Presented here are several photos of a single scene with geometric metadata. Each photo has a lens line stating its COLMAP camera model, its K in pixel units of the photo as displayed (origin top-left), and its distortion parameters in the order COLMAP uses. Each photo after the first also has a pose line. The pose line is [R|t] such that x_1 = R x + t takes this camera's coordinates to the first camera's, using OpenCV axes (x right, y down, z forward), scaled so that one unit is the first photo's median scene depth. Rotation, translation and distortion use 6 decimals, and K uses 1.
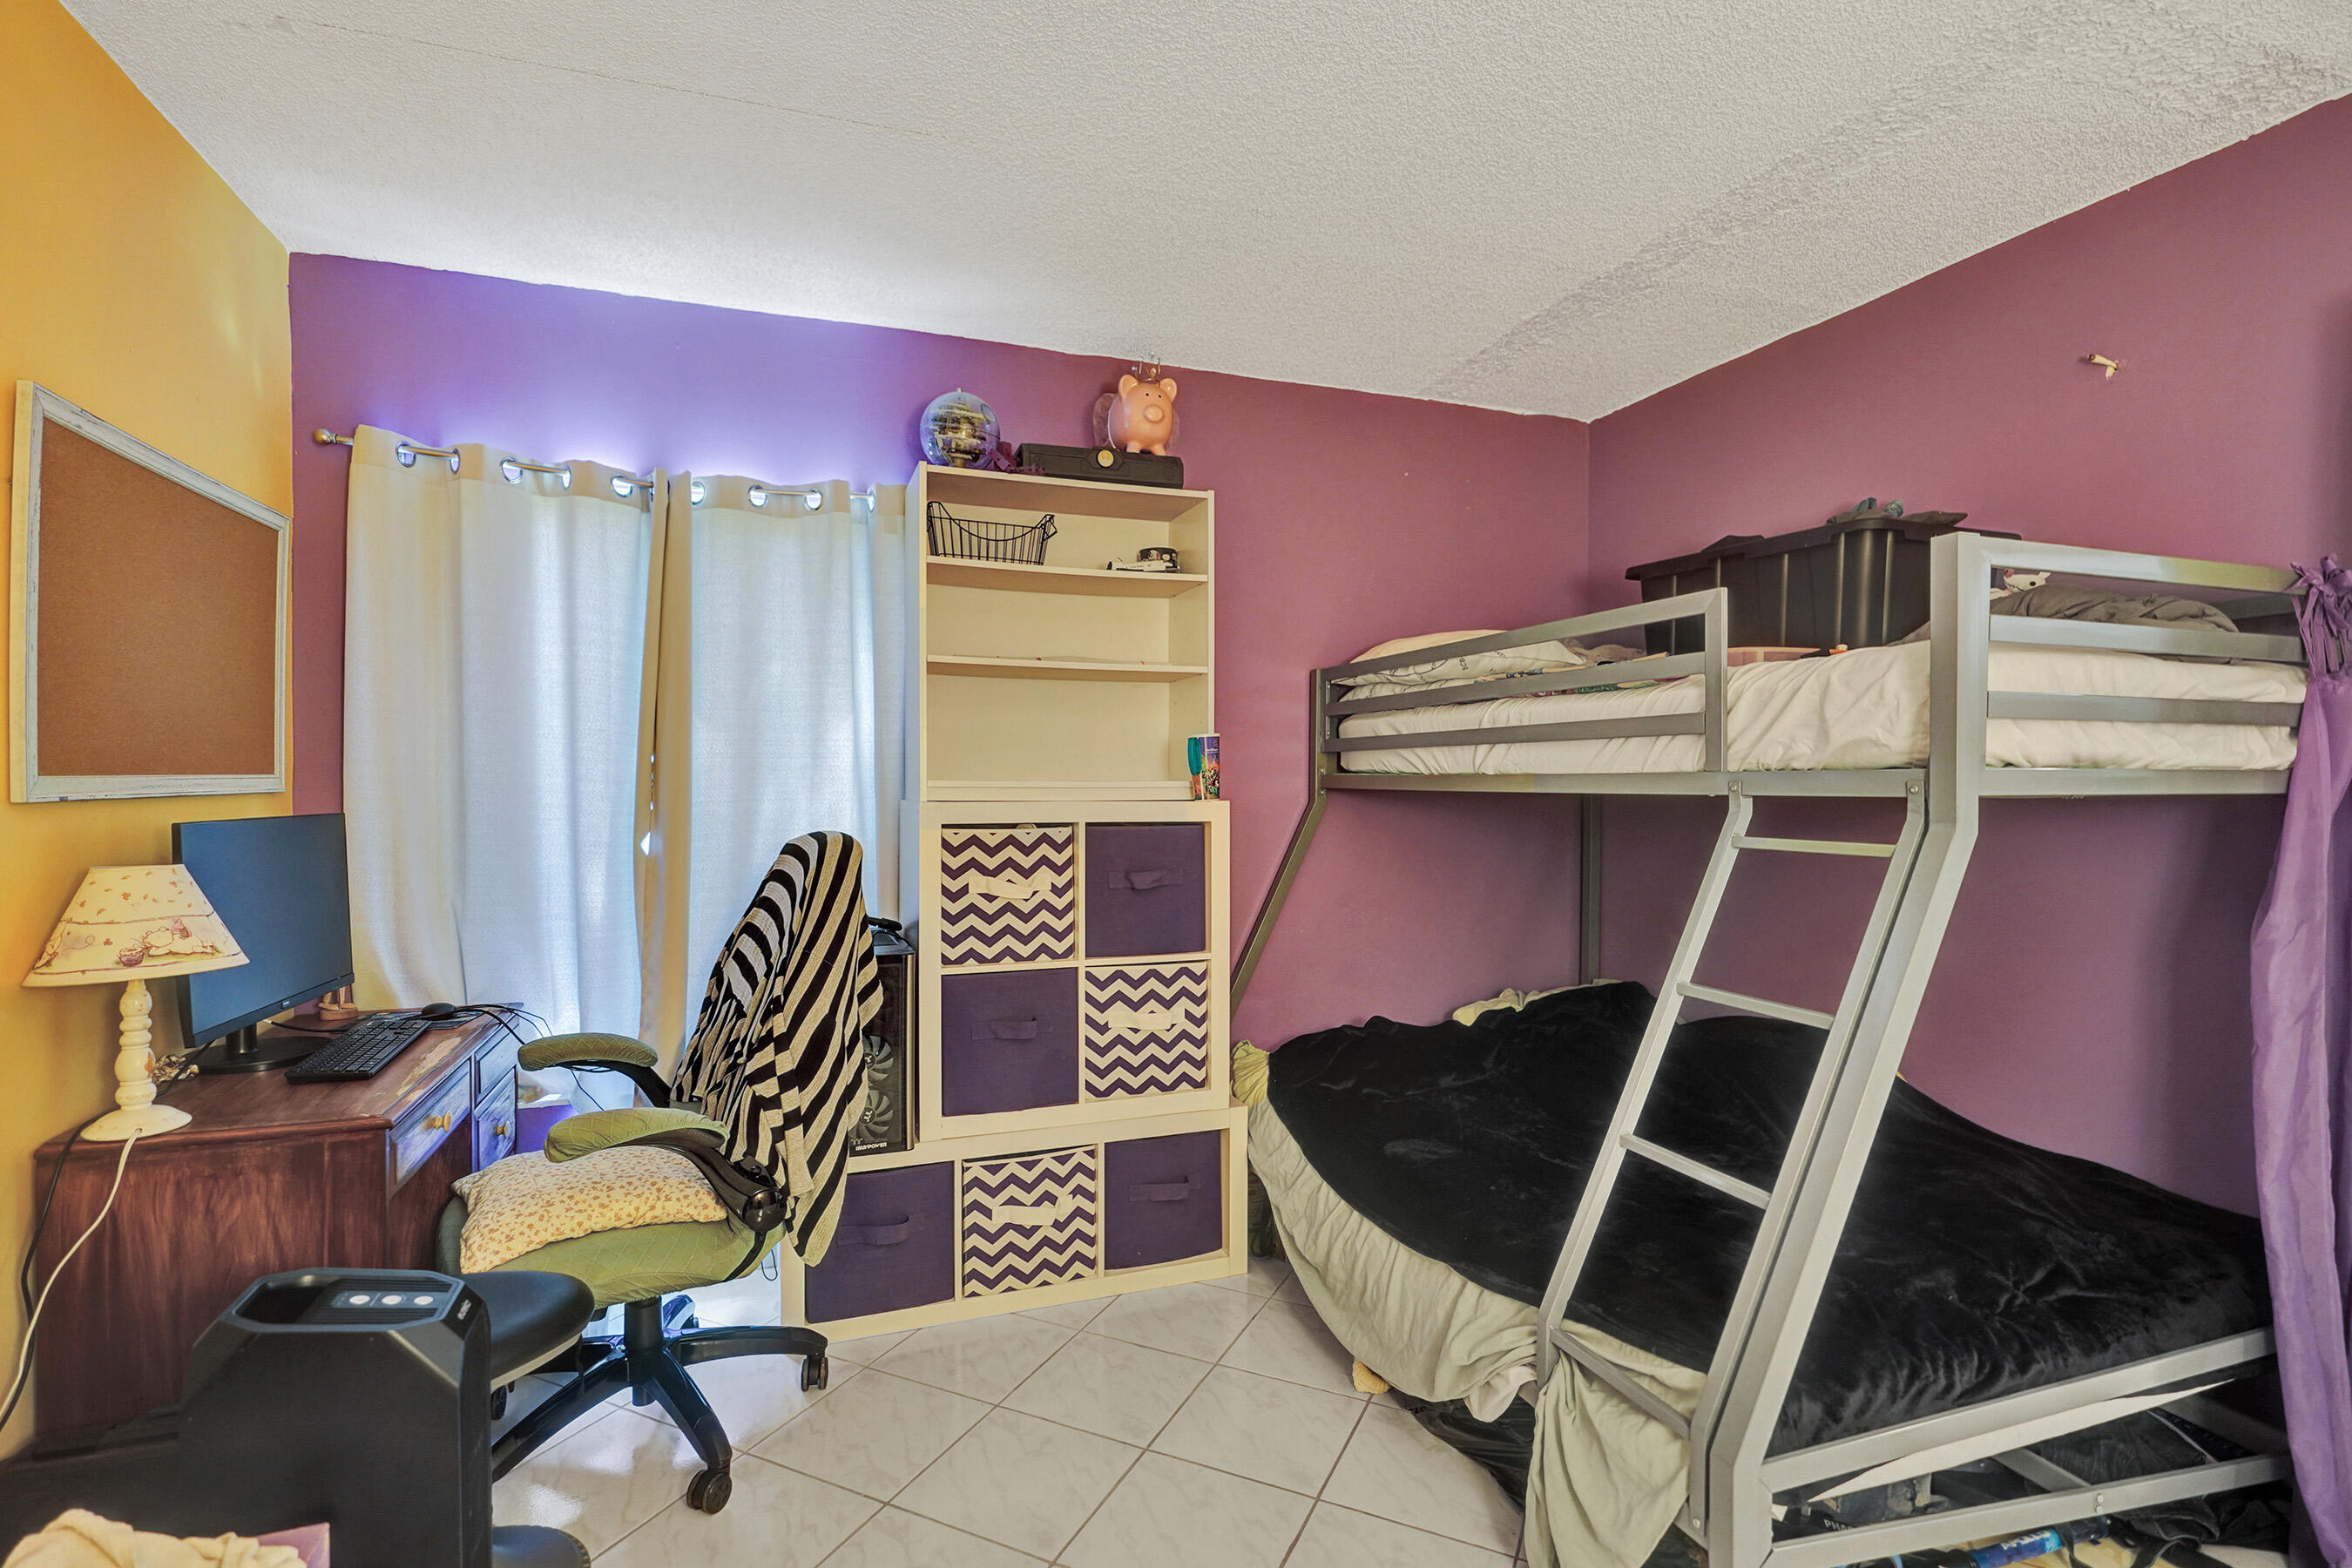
lens RADIAL K [[1109.8, 0, 1166.2], [0, 1109.8, 793.4], [0, 0, 1]] dist [-0.003581, -0.000388]
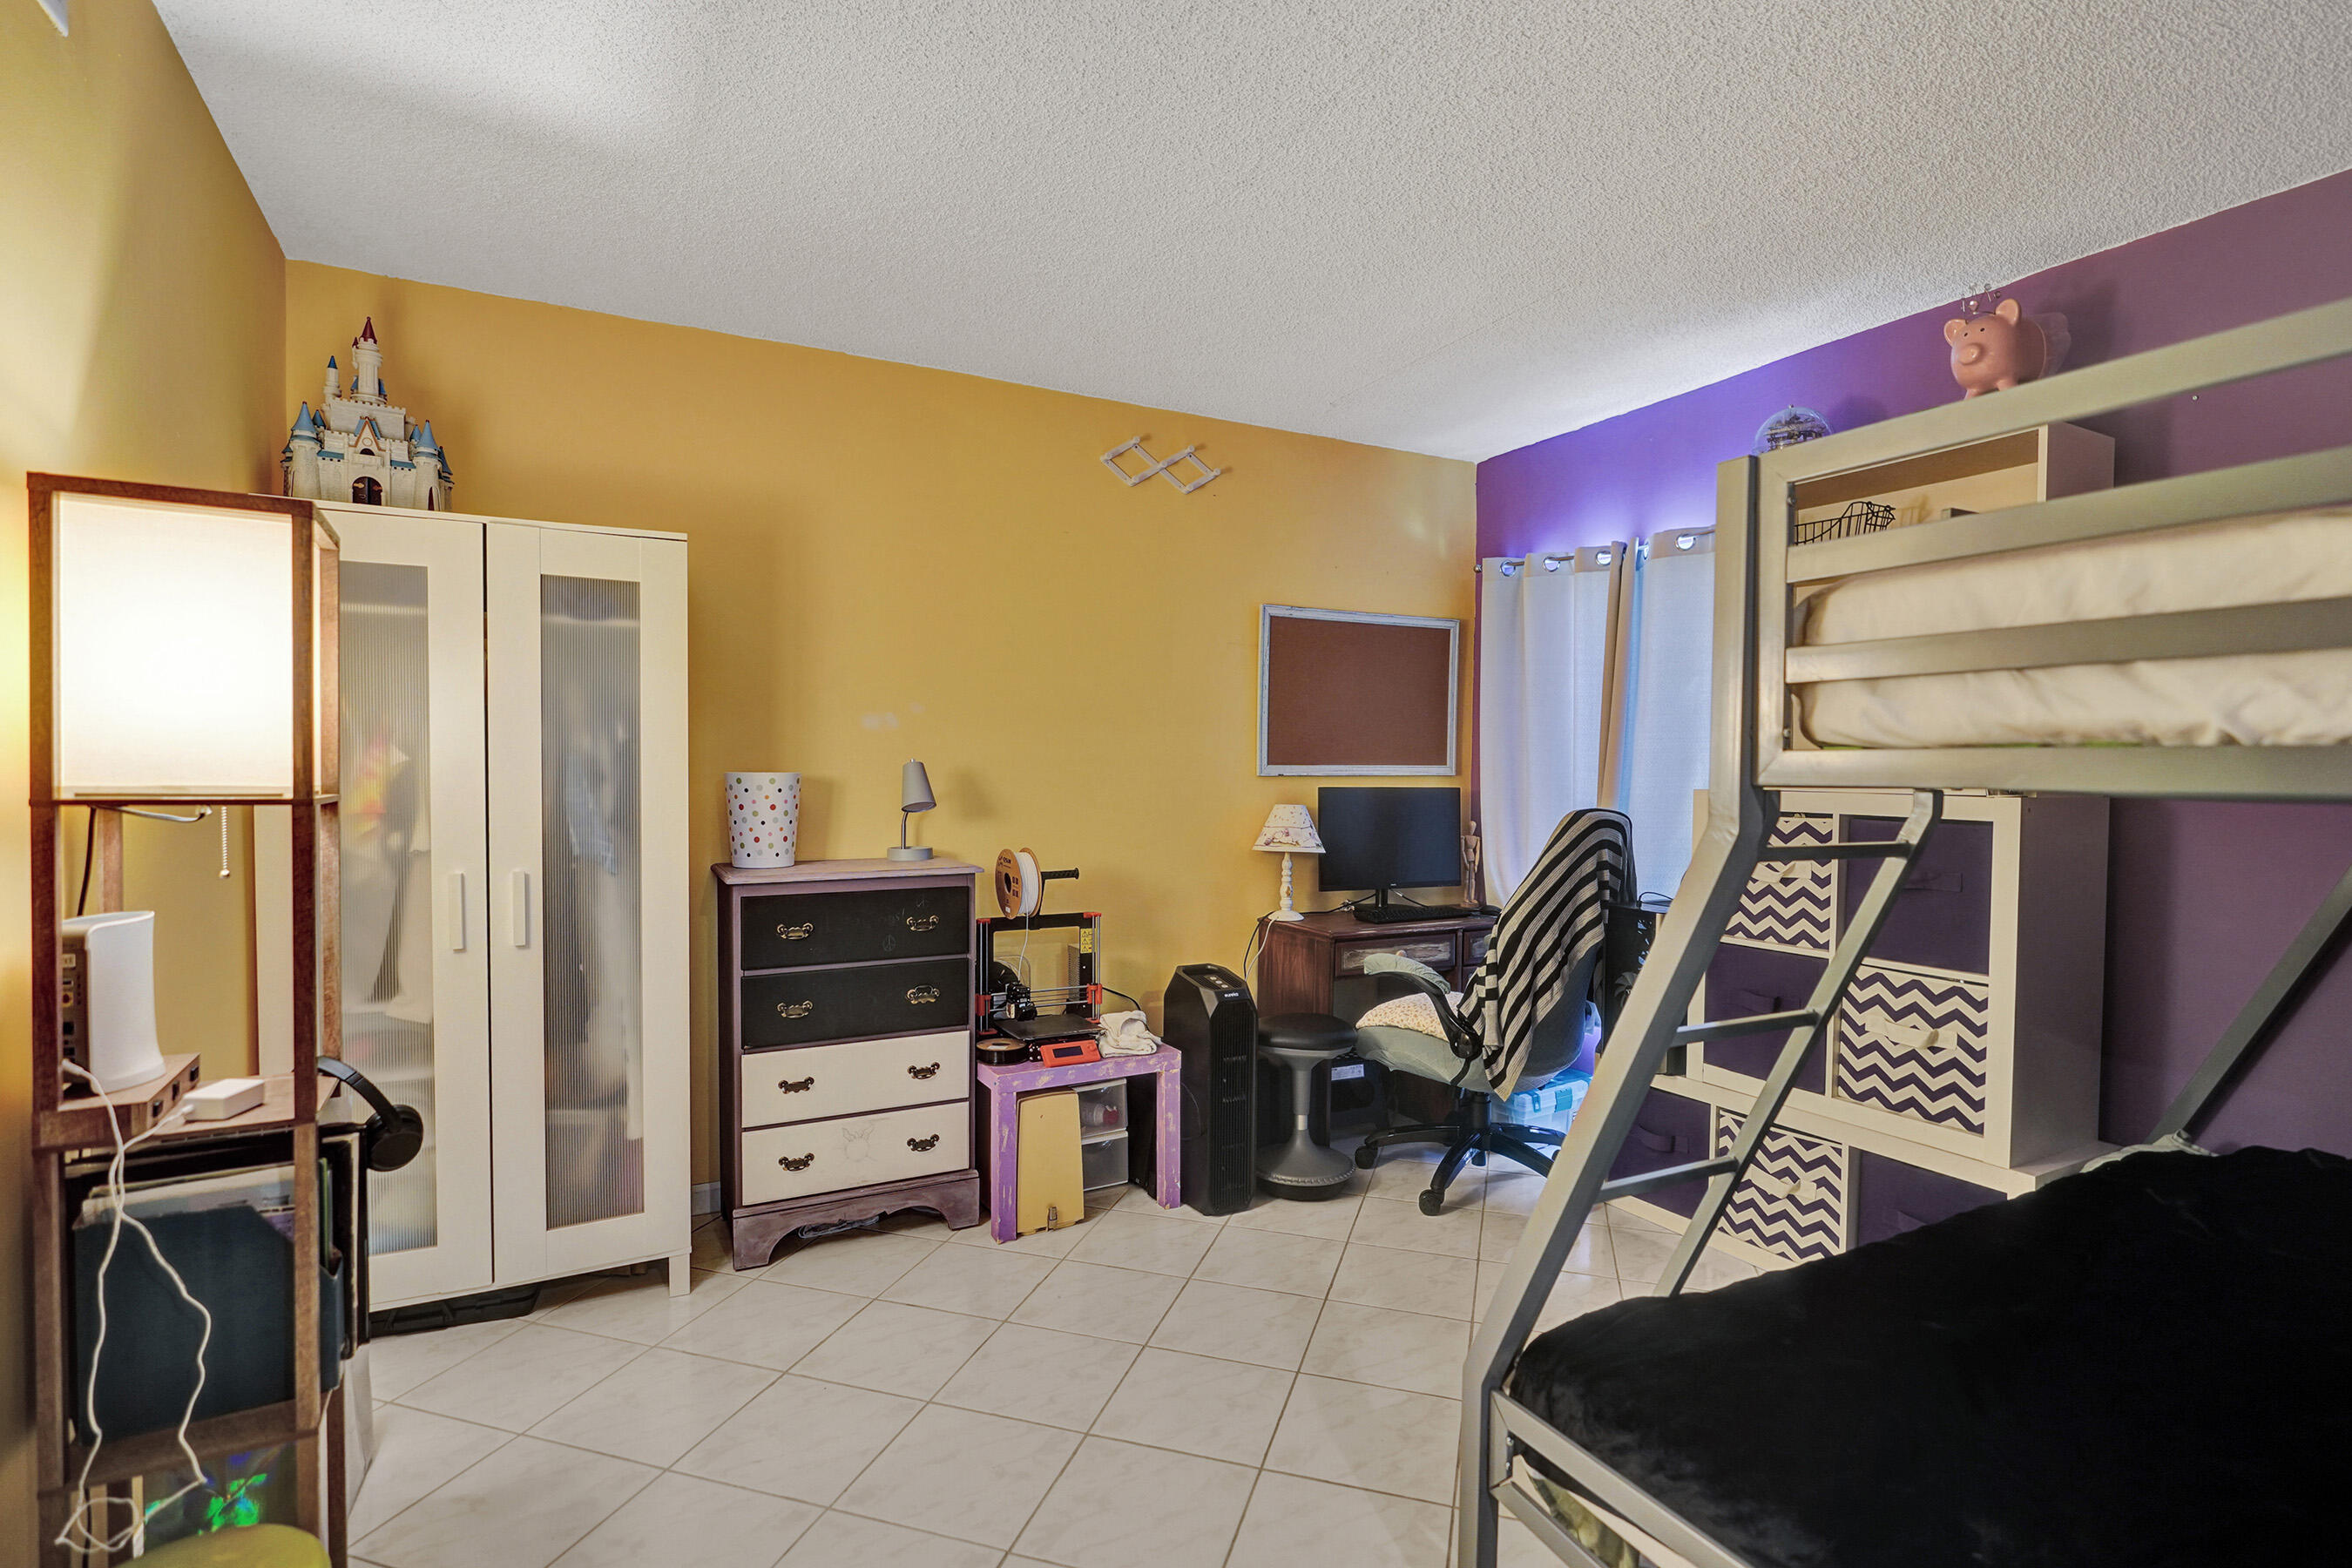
lens RADIAL K [[1109.8, 0, 1166.2], [0, 1109.8, 793.4], [0, 0, 1]] dist [-0.003581, -0.000388]
pose [[0.136498, 0.024317, -0.990342, 0.819666], [-0.021590, 0.999534, 0.021567, -0.000696], [0.990405, 0.018437, 0.136960, 0.272431]]
